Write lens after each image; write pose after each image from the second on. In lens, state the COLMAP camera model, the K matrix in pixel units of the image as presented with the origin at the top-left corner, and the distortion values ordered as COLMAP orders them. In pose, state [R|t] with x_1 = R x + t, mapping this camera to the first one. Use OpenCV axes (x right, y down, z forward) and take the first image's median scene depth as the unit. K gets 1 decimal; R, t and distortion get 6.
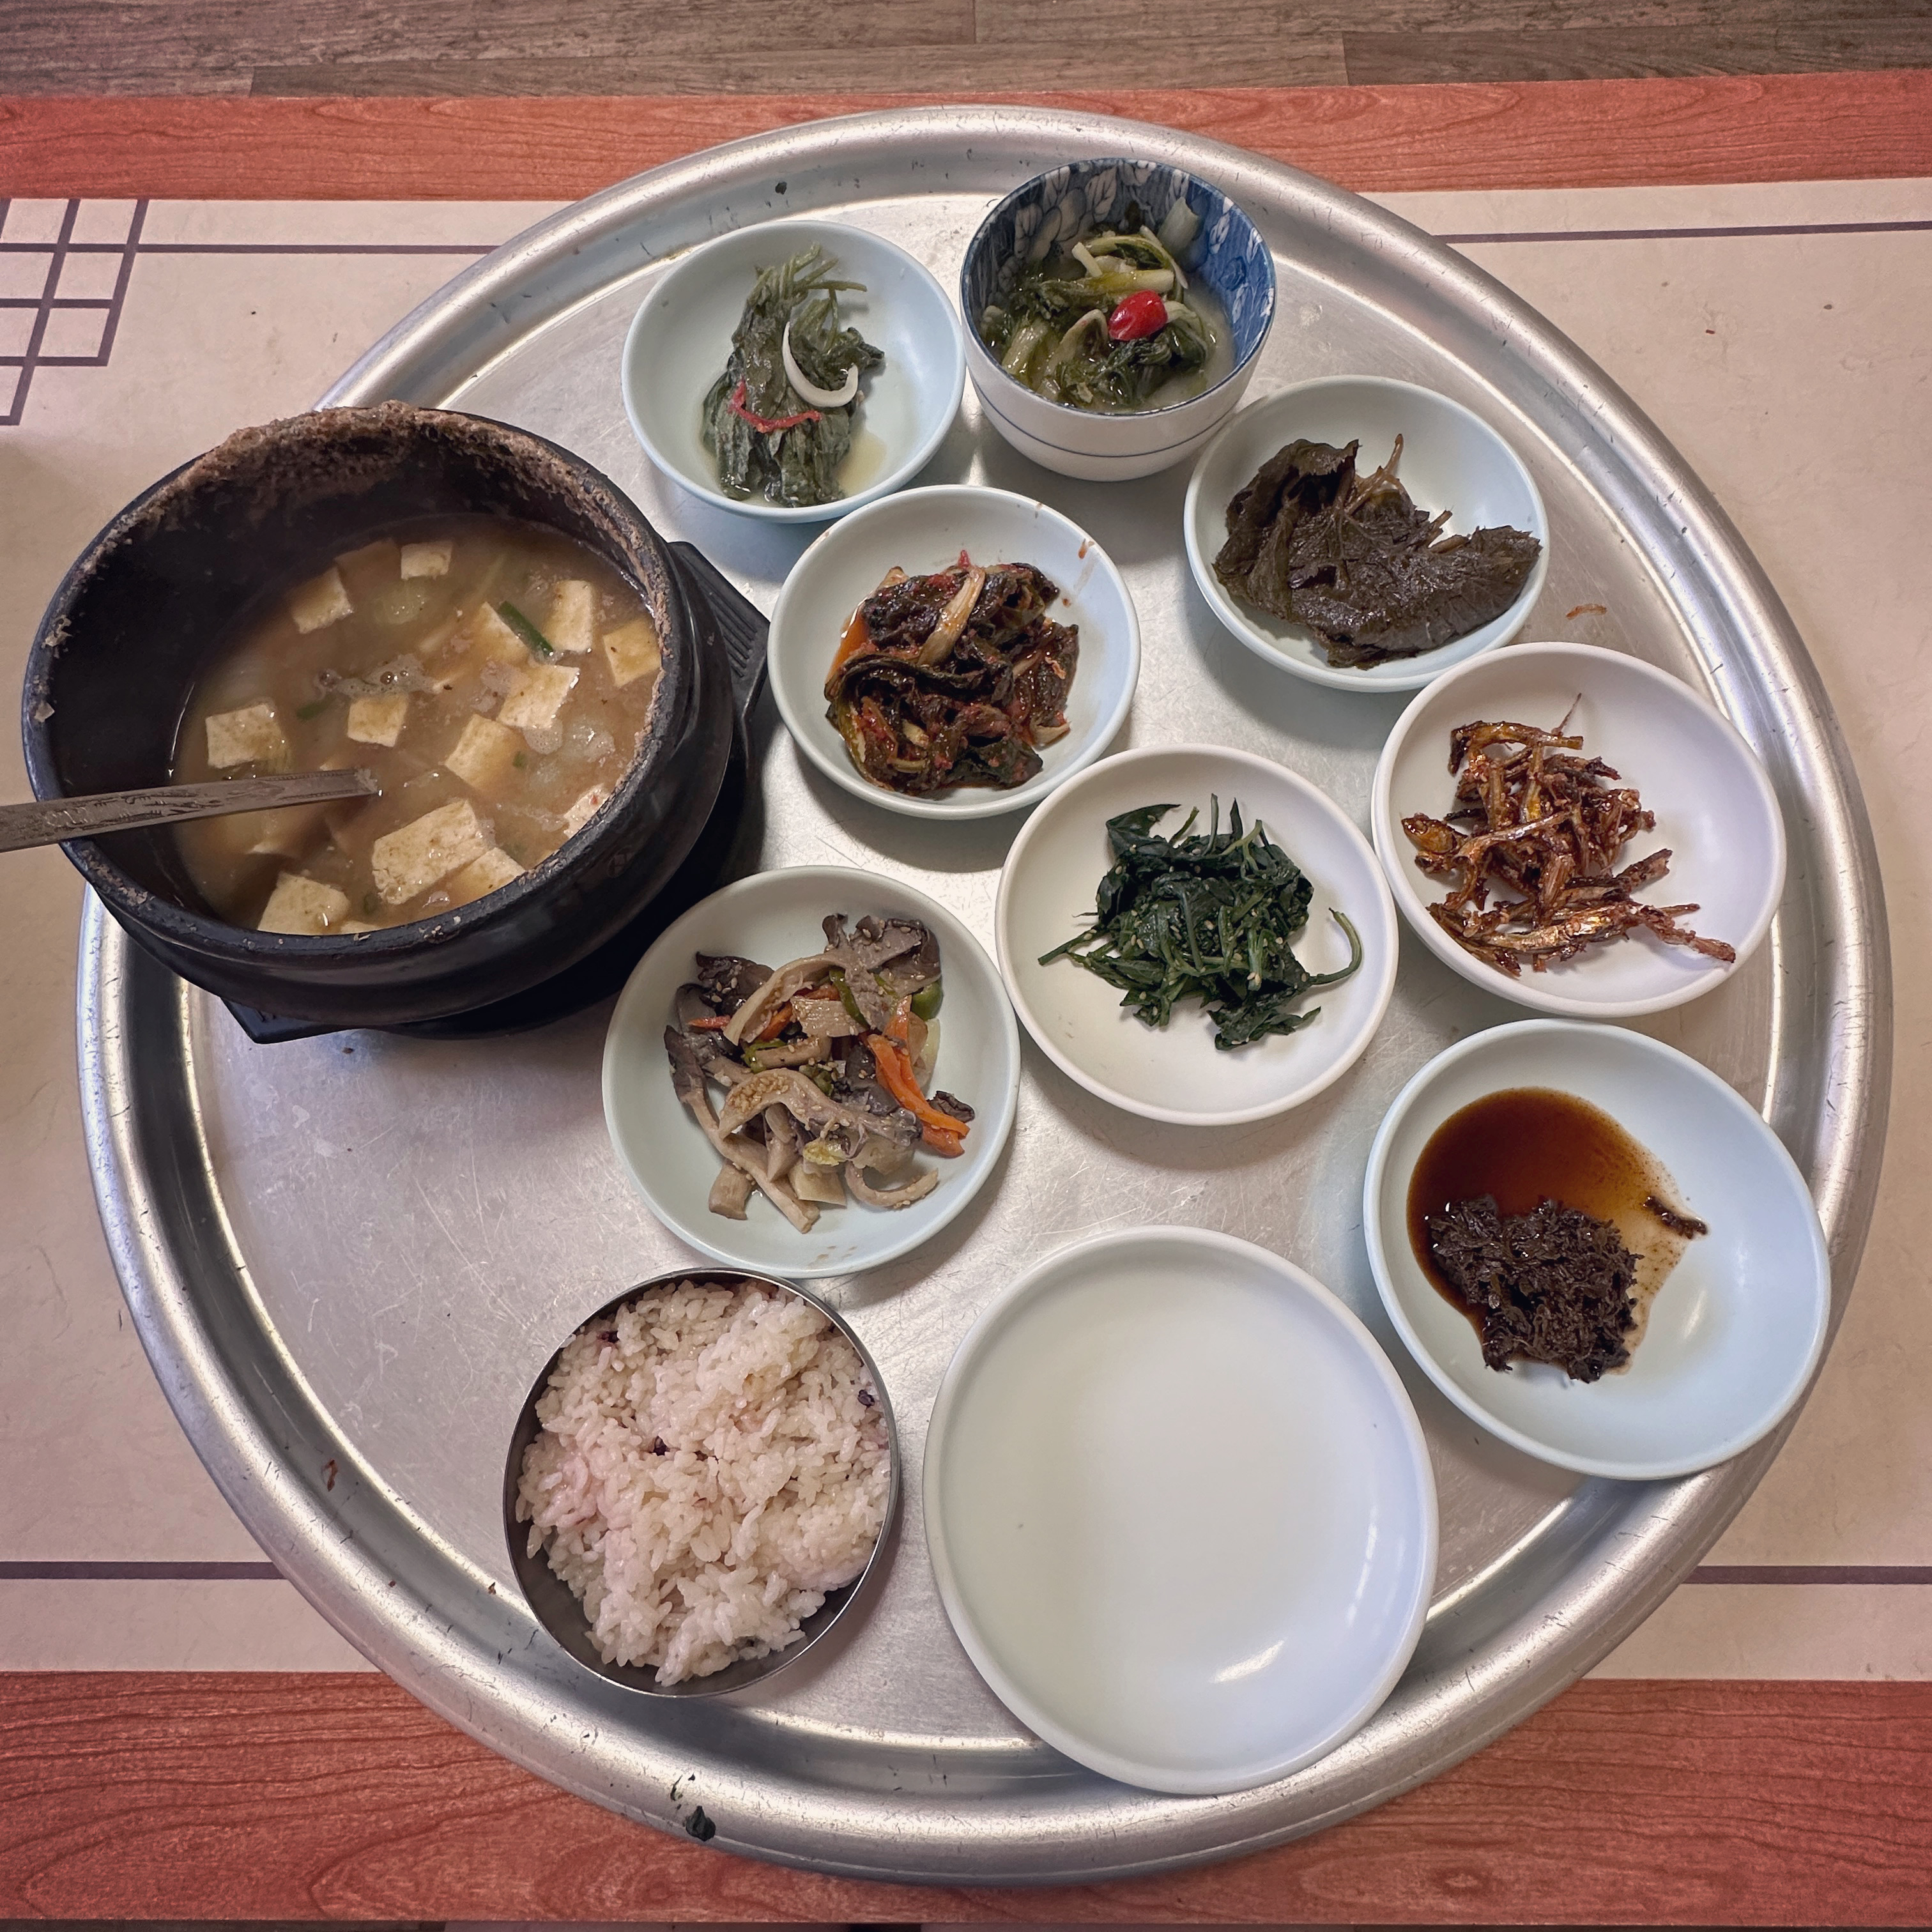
lens RADIAL K [[1088.8, 0, 966.0], [0, 1088.8, 966.0], [0, 0, 1]] dist [0.003304, 0.000644]
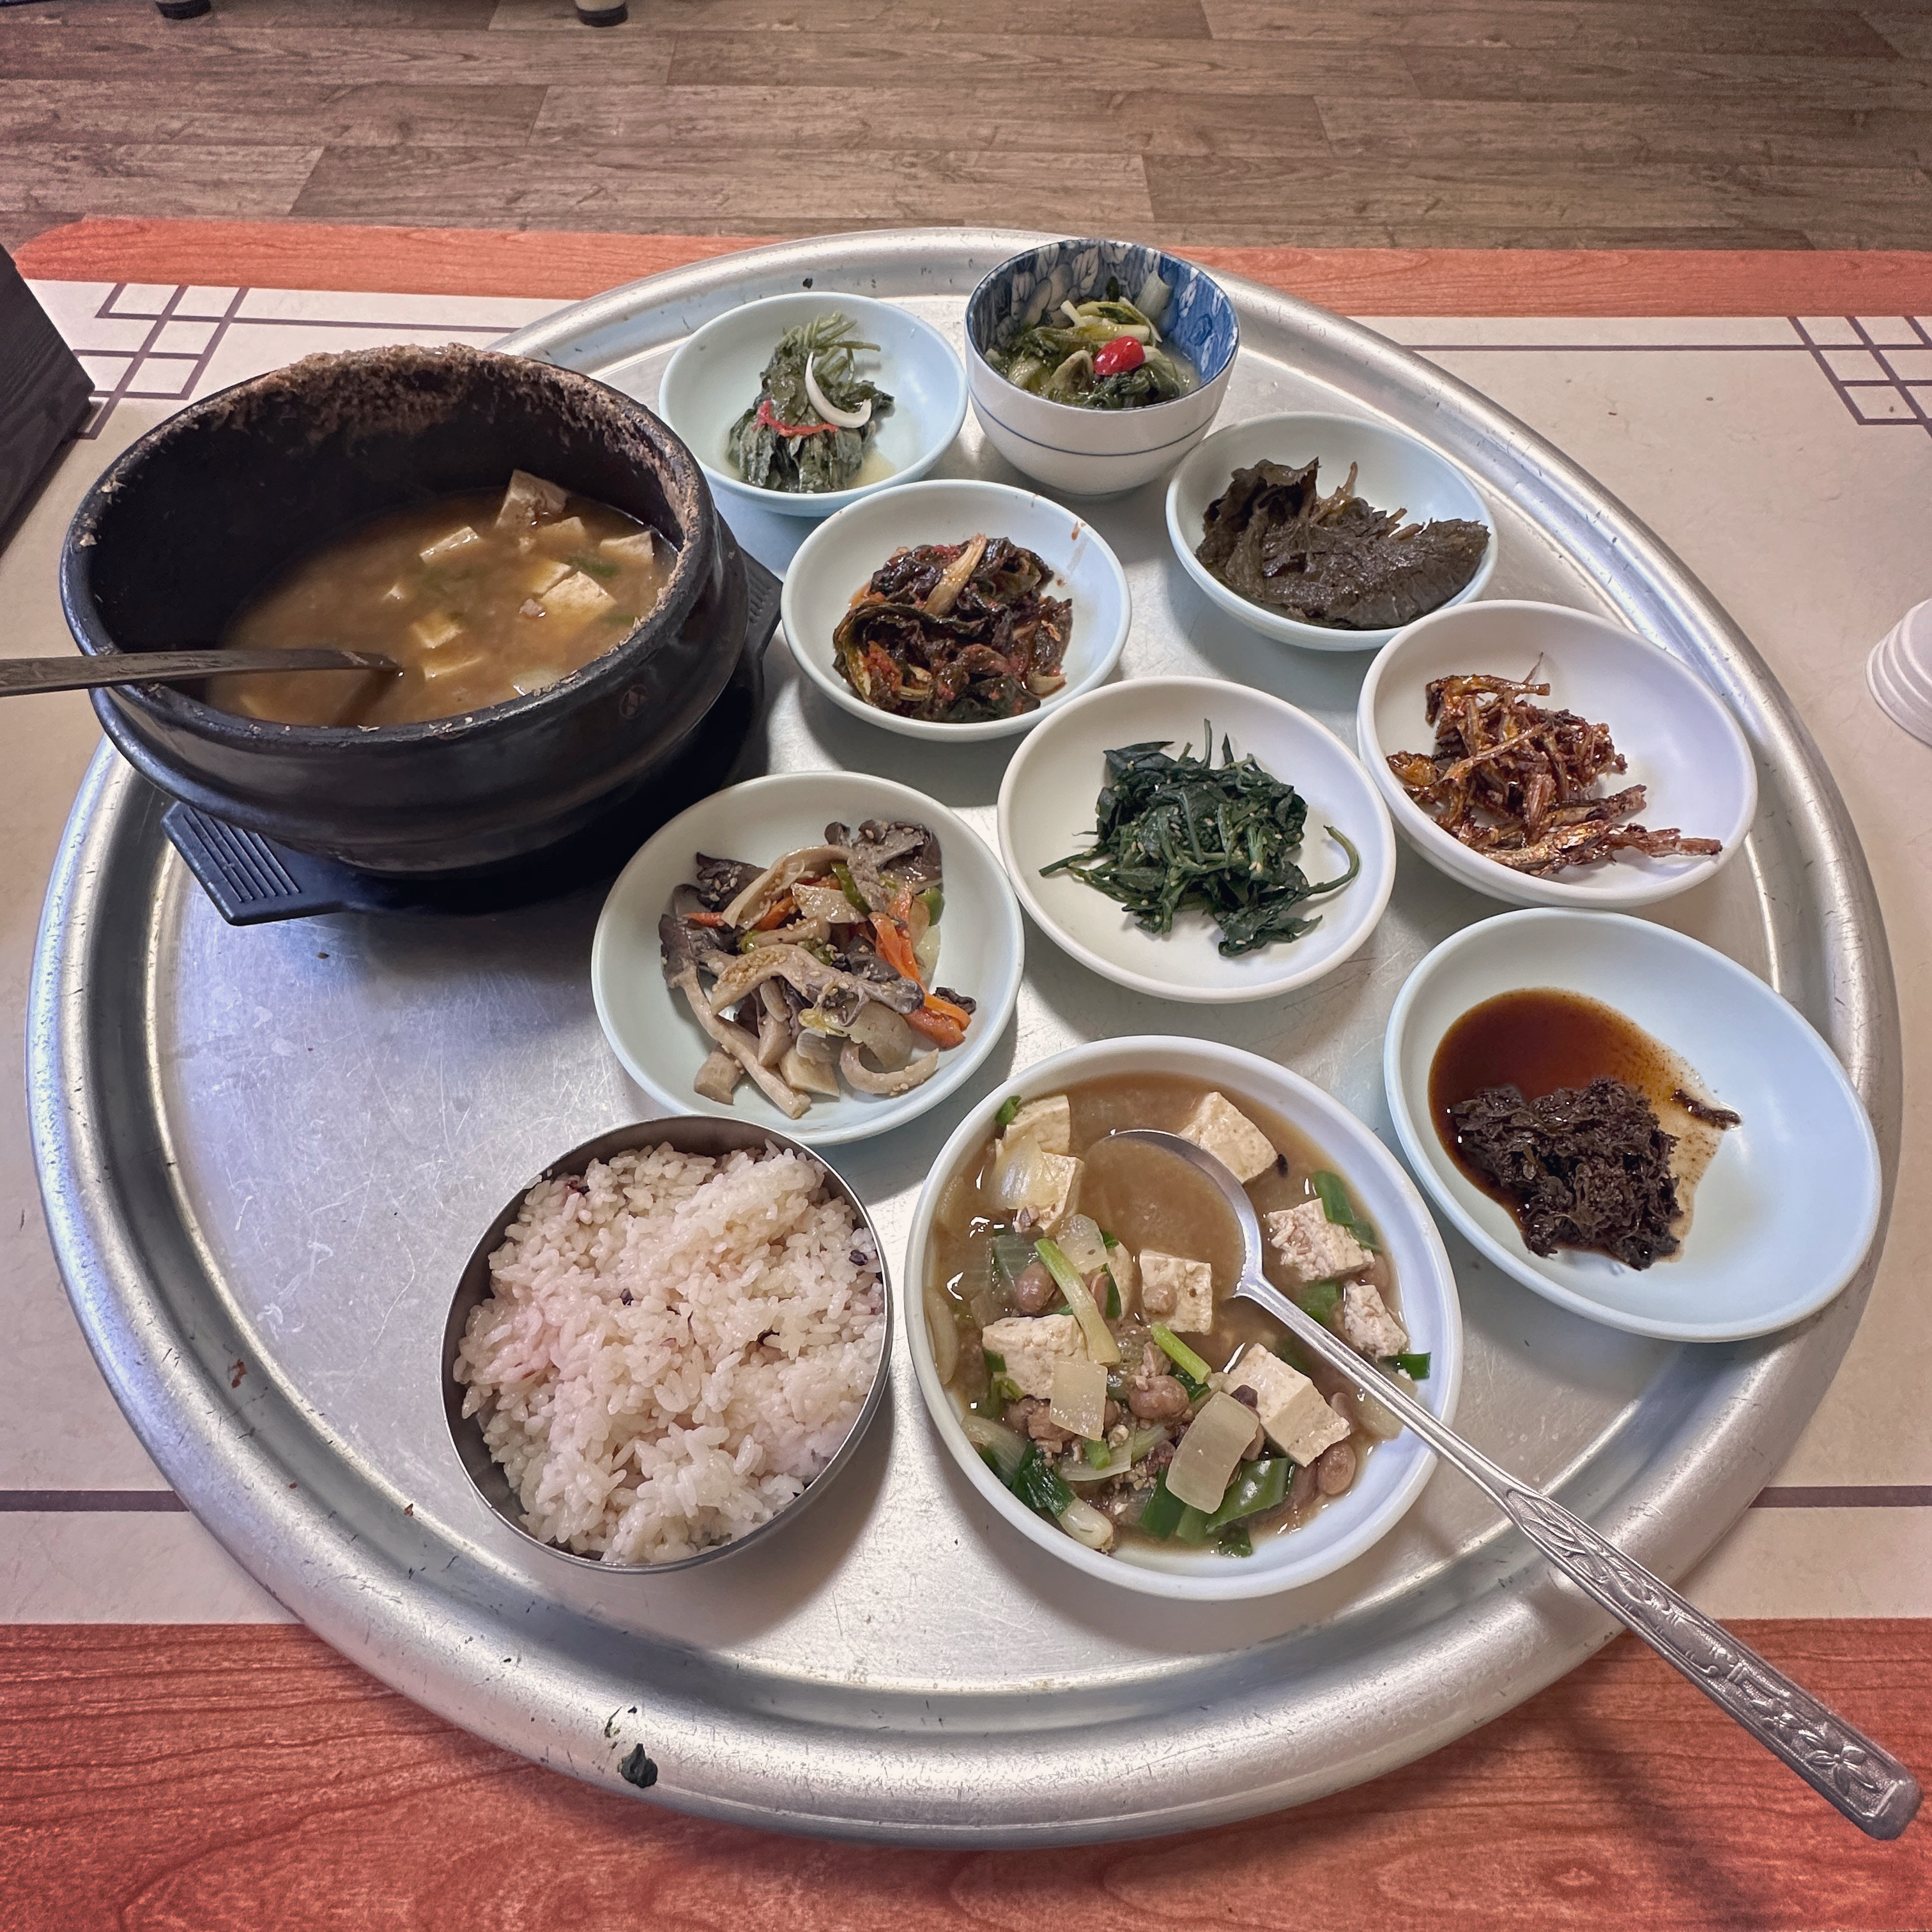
lens RADIAL K [[1085.7, 0, 974.0], [0, 1085.7, 898.5], [0, 0, 1]] dist [0.003140, 0.001319]
pose [[0.999513, 0.014893, 0.027407, -0.020867], [-0.007845, 0.970436, -0.241231, 0.273667], [-0.030190, 0.240899, 0.970081, 0.043213]]
